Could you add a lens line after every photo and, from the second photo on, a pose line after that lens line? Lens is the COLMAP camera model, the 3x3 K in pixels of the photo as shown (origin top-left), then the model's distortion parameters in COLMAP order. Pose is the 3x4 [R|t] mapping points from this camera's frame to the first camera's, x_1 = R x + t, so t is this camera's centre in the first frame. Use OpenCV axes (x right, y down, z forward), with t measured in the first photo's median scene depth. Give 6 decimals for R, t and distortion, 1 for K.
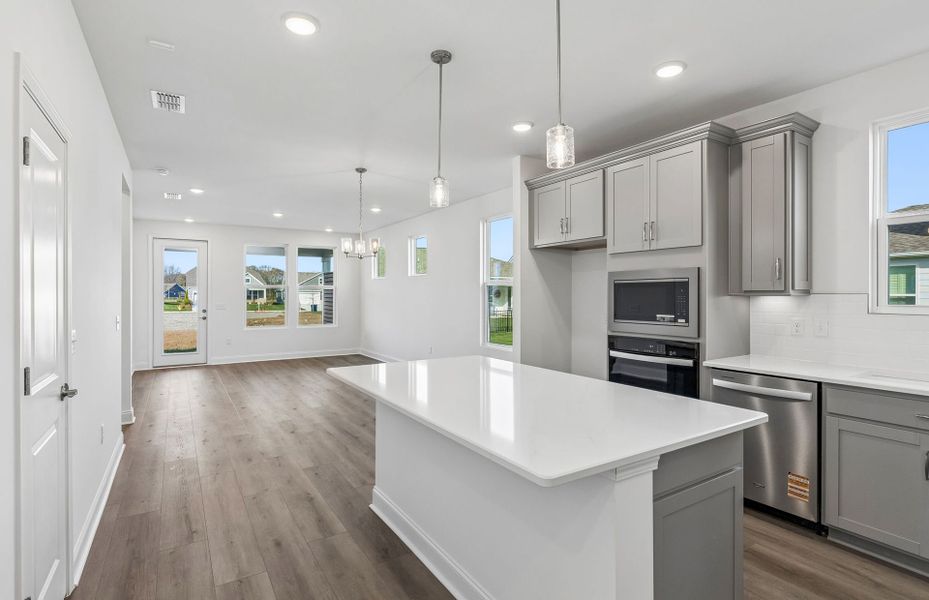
lens RADIAL K [[448.0, 0, 454.0], [0, 448.0, 298.1], [0, 0, 1]] dist [0.000178, 0.000105]
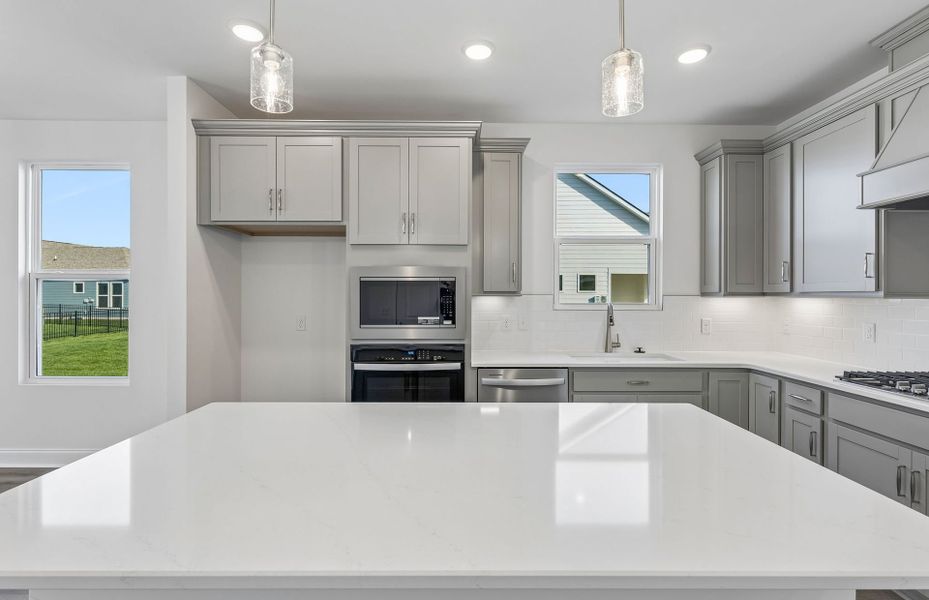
lens RADIAL K [[448.0, 0, 454.0], [0, 448.0, 298.1], [0, 0, 1]] dist [0.000178, 0.000105]
pose [[0.522083, 0.000352, 0.852894, -0.199089], [0.003844, 0.999989, -0.002766, 0.001426], [-0.852886, 0.004722, 0.522076, 0.339330]]
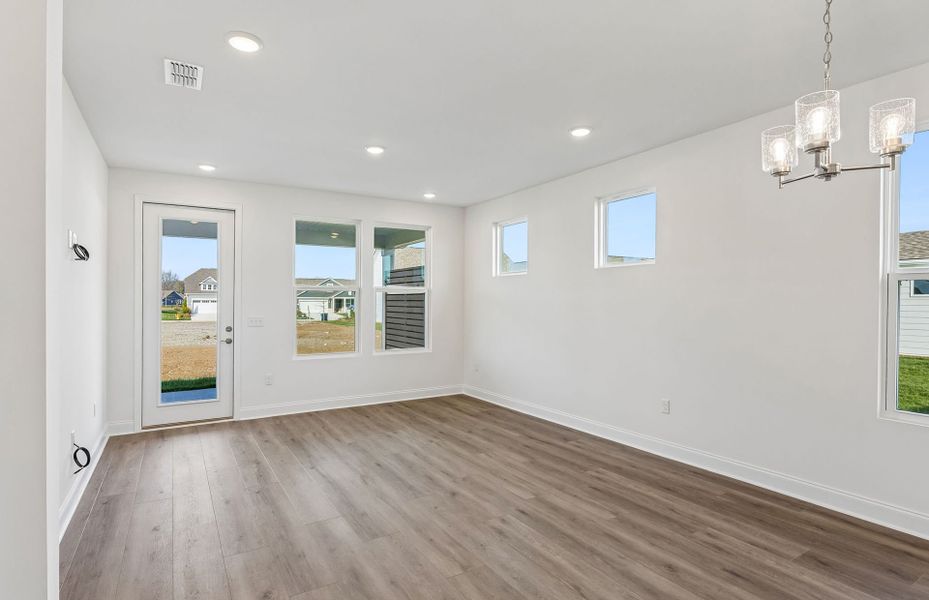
lens RADIAL K [[476.8, 0, 463.4], [0, 476.8, 305.6], [0, 0, 1]] dist [-0.004088, -0.000366]
pose [[0.999963, 0.000663, -0.008545, -0.483511], [-0.000676, 0.999999, -0.001470, -0.002743], [0.008544, 0.001476, 0.999962, 0.745005]]
